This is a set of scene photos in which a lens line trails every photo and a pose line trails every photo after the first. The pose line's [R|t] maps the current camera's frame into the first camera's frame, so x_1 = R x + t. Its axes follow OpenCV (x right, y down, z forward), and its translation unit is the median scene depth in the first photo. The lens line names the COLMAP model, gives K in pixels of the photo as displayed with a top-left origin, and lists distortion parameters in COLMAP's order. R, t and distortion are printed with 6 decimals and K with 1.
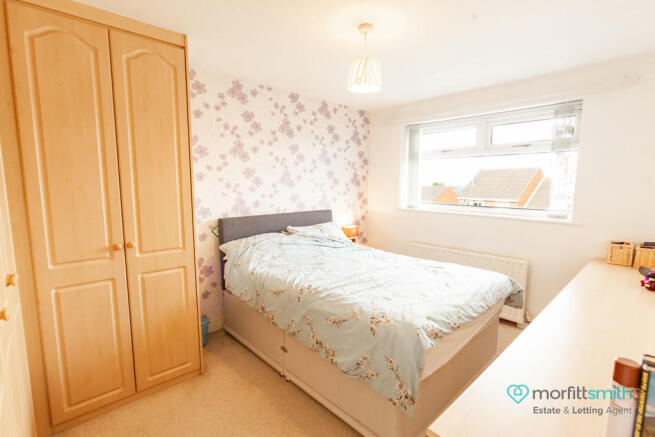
lens RADIAL K [[317.1, 0, 326.7], [0, 317.1, 220.0], [0, 0, 1]] dist [-0.000670, 0.005249]
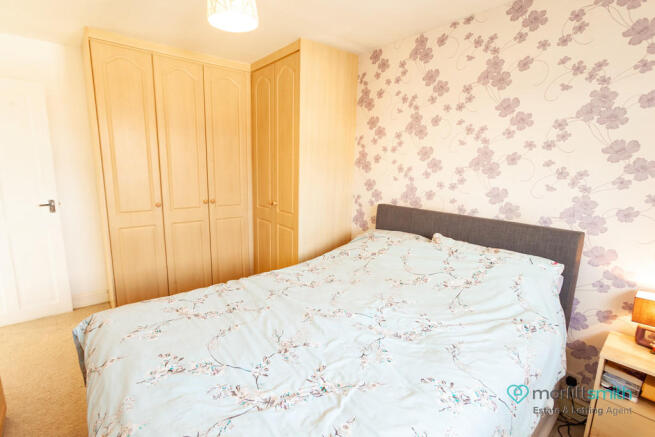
lens RADIAL K [[317.1, 0, 326.2], [0, 317.1, 218.3], [0, 0, 1]] dist [-0.000670, 0.005249]
pose [[-0.066700, 0.176056, -0.982118, 0.553553], [-0.134704, 0.973710, 0.183697, -0.103745], [0.988638, 0.144548, -0.041231, 0.816056]]
